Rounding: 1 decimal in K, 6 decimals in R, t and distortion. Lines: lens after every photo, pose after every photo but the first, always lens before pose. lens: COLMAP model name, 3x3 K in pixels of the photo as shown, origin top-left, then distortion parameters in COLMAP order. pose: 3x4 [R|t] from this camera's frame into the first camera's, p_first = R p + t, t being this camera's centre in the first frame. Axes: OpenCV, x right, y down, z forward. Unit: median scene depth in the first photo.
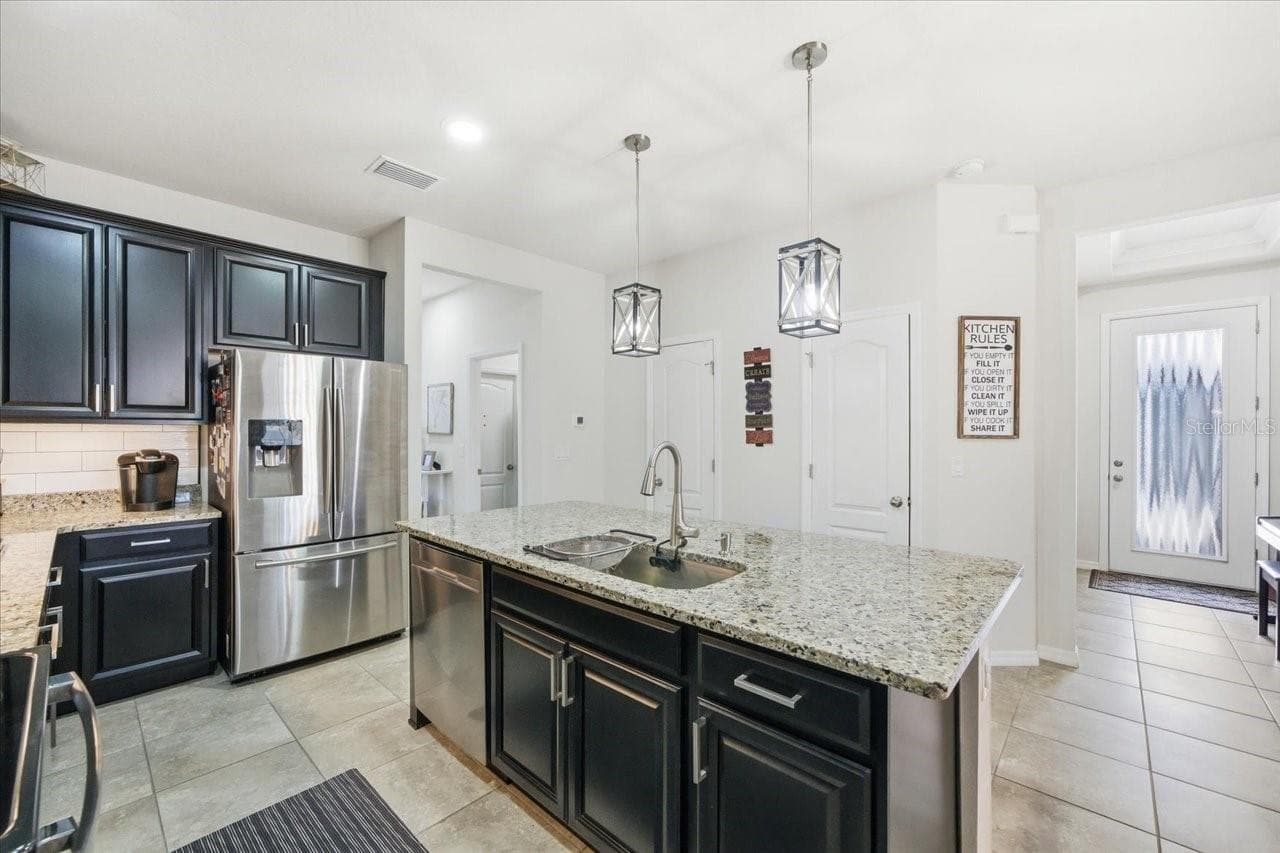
lens RADIAL K [[519.4, 0, 629.5], [0, 519.4, 428.1], [0, 0, 1]] dist [-0.011340, 0.000389]
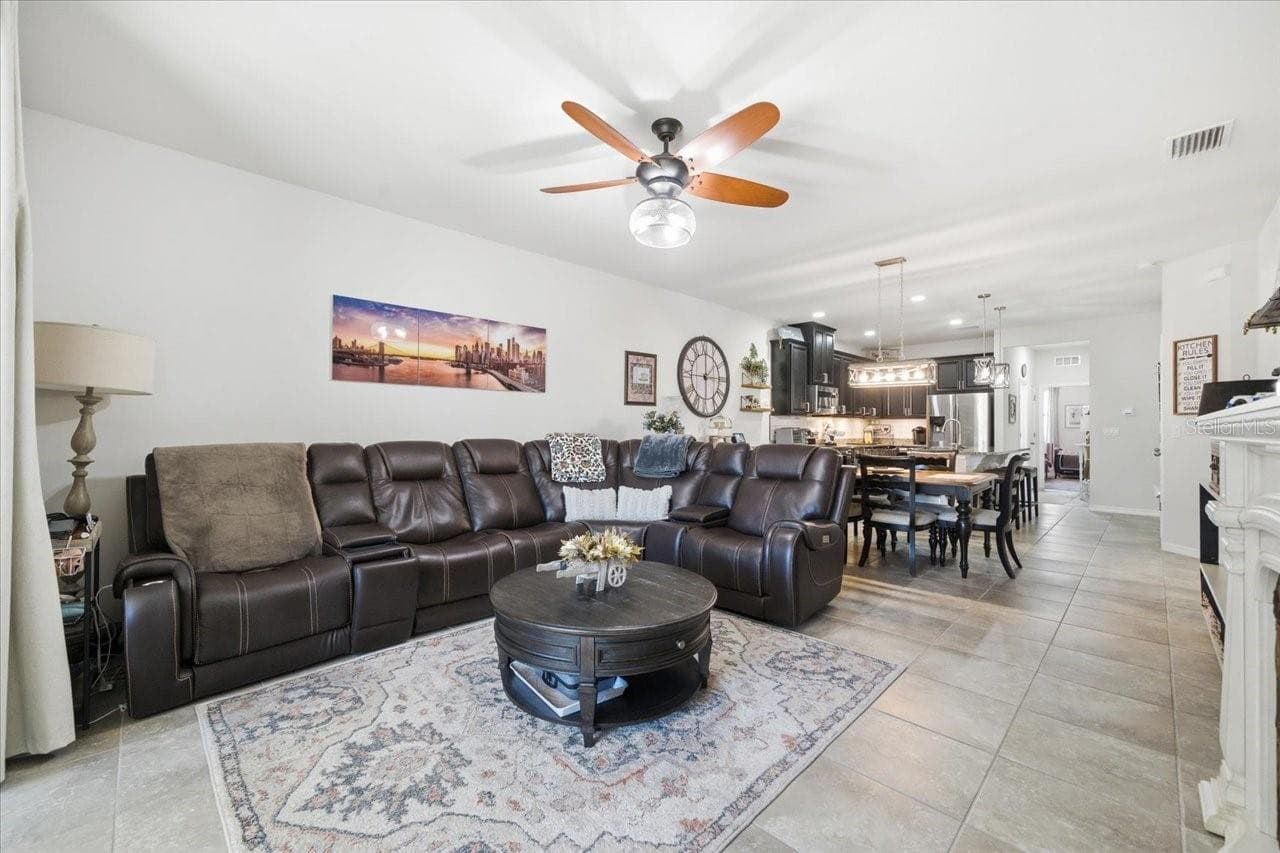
lens RADIAL K [[519.4, 0, 629.5], [0, 519.4, 428.1], [0, 0, 1]] dist [-0.011340, 0.000389]
pose [[-0.049324, -0.009318, -0.998739, 2.716312], [-0.004379, 0.999949, -0.009113, 0.097252], [0.998773, 0.003924, -0.049363, -0.768103]]
